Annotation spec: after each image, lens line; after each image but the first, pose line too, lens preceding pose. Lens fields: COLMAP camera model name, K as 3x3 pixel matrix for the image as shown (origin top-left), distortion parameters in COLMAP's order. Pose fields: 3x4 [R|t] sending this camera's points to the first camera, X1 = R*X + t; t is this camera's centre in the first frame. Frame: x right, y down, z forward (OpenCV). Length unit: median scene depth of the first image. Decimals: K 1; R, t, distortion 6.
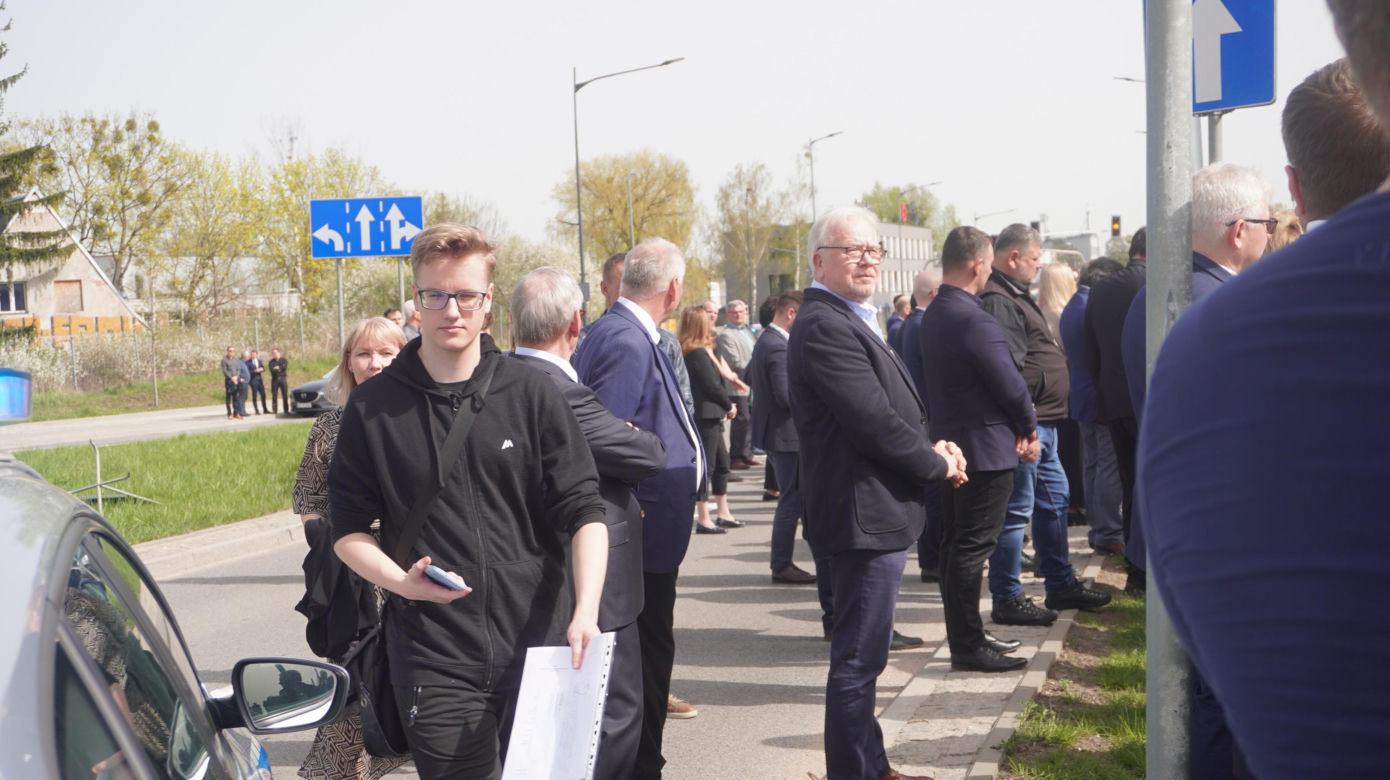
lens RADIAL K [[1801.0, 0, 710.6], [0, 1801.0, 386.7], [0, 0, 1]] dist [-0.019304, 0.000000]
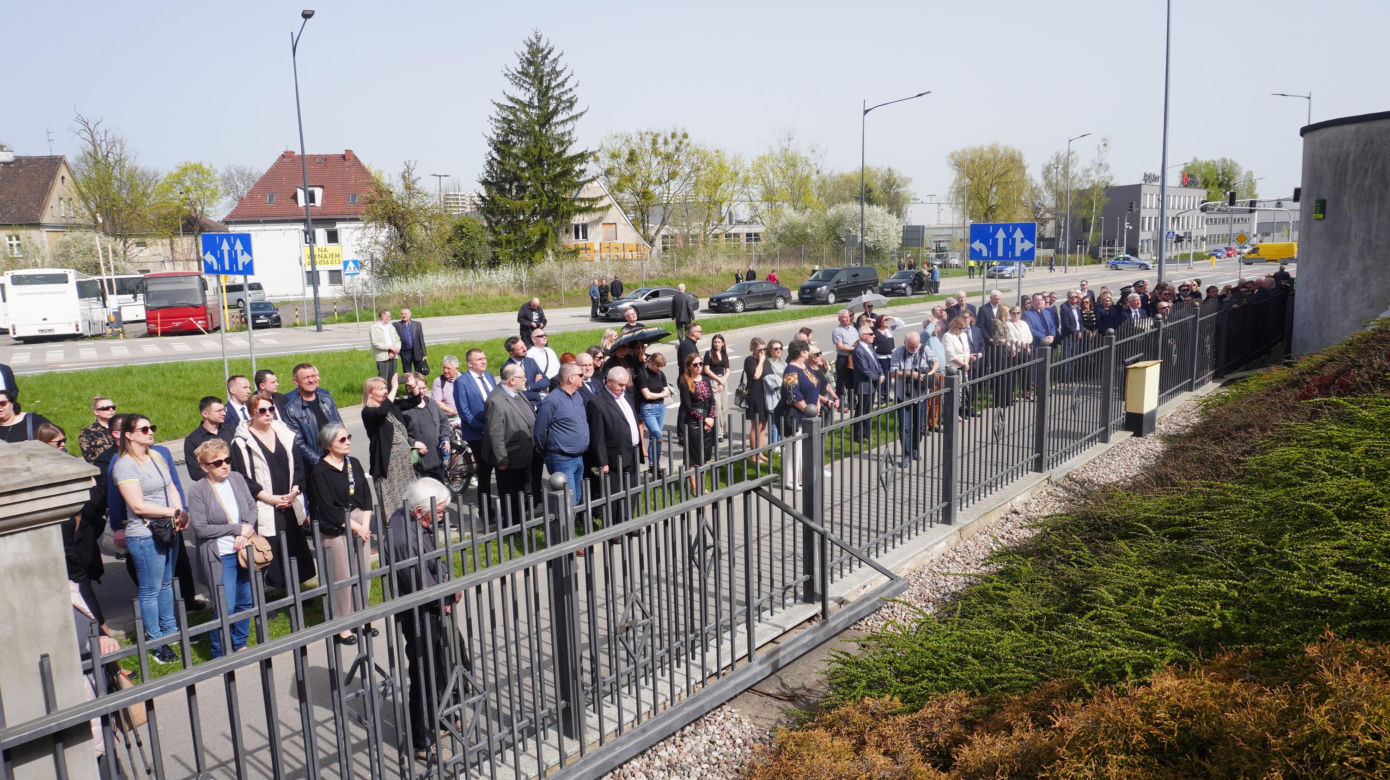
lens RADIAL K [[941.4, 0, 691.9], [0, 941.4, 399.9], [0, 0, 1]] dist [-0.046461, 0.039704]
pose [[0.916048, 0.092593, -0.390234, 0.112077], [-0.036449, 0.988179, 0.148909, -0.024184], [0.399409, -0.122184, 0.908594, 0.112408]]
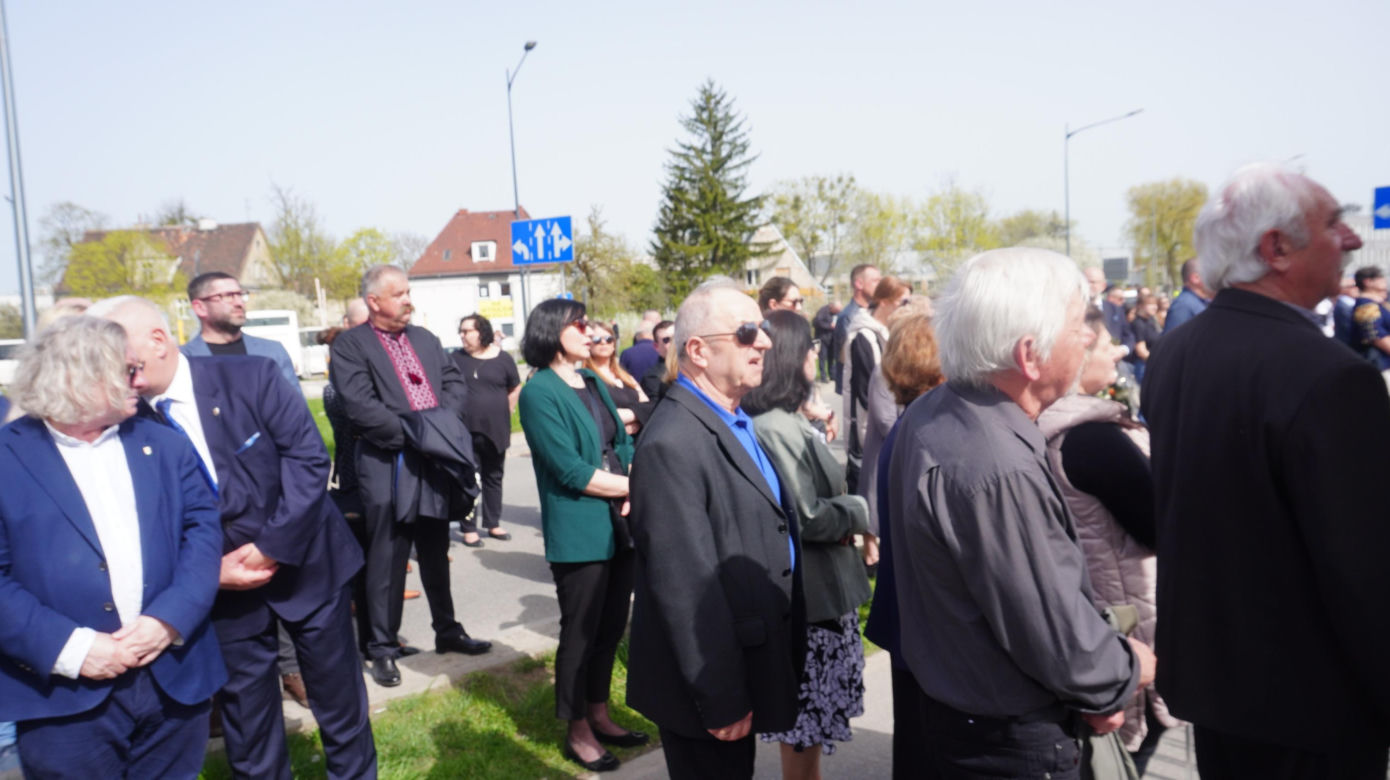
lens RADIAL K [[956.6, 0, 693.4], [0, 956.6, 391.9], [0, 0, 1]] dist [-0.040738, 0.016671]
pose [[0.853533, 0.049455, -0.518687, 0.067660], [-0.009923, 0.996848, 0.078717, -0.008513], [0.520945, -0.062040, 0.851333, 0.112229]]
